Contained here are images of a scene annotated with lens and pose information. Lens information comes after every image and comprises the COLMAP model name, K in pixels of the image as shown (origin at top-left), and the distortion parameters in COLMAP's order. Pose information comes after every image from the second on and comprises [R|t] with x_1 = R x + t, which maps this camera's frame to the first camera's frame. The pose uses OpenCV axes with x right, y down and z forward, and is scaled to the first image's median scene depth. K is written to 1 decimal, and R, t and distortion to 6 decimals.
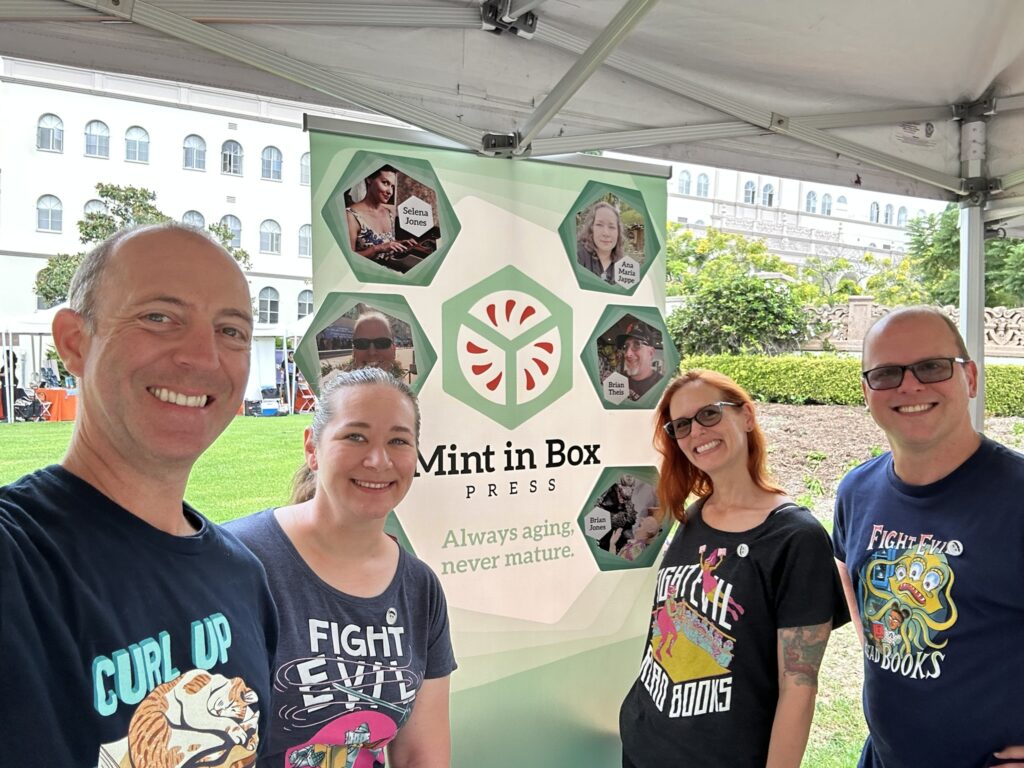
lens RADIAL K [[685.6, 0, 512.5], [0, 685.6, 381.4], [0, 0, 1]] dist [-0.002515, -0.000311]
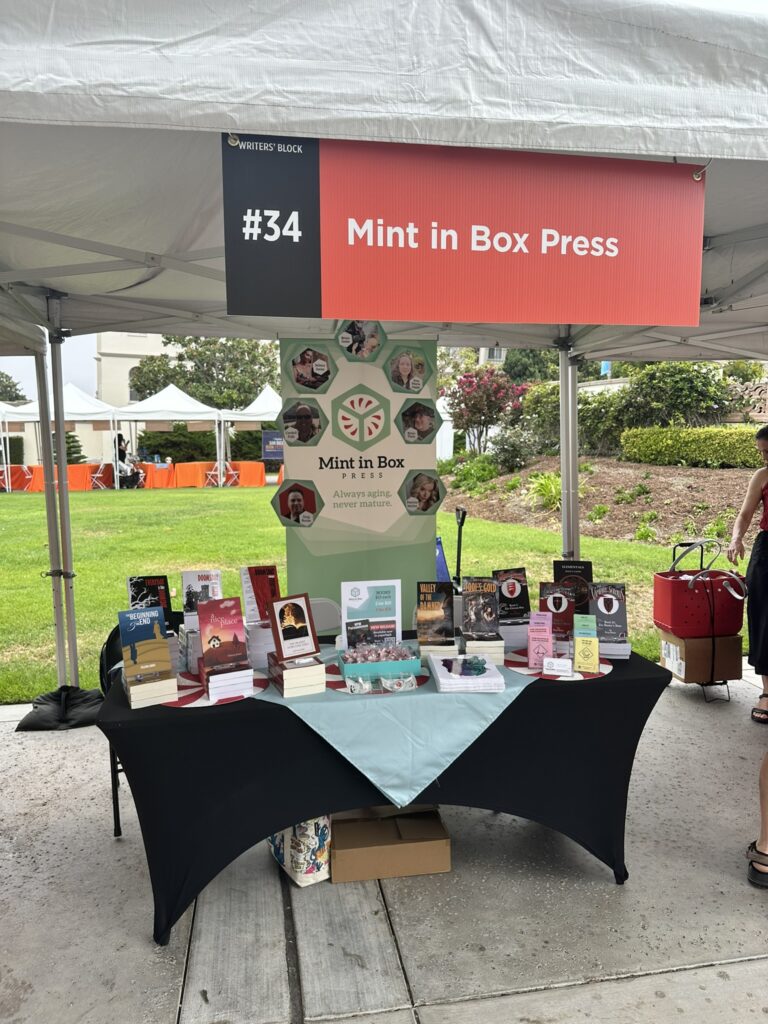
lens RADIAL K [[716.2, 0, 384.2], [0, 716.2, 514.1], [0, 0, 1]] dist [-0.046310, 0.001943]
pose [[0.968703, 0.014912, -0.247773, 0.688197], [0.002204, 0.997638, 0.068659, 0.113912], [0.248212, -0.067057, 0.966382, -1.413721]]
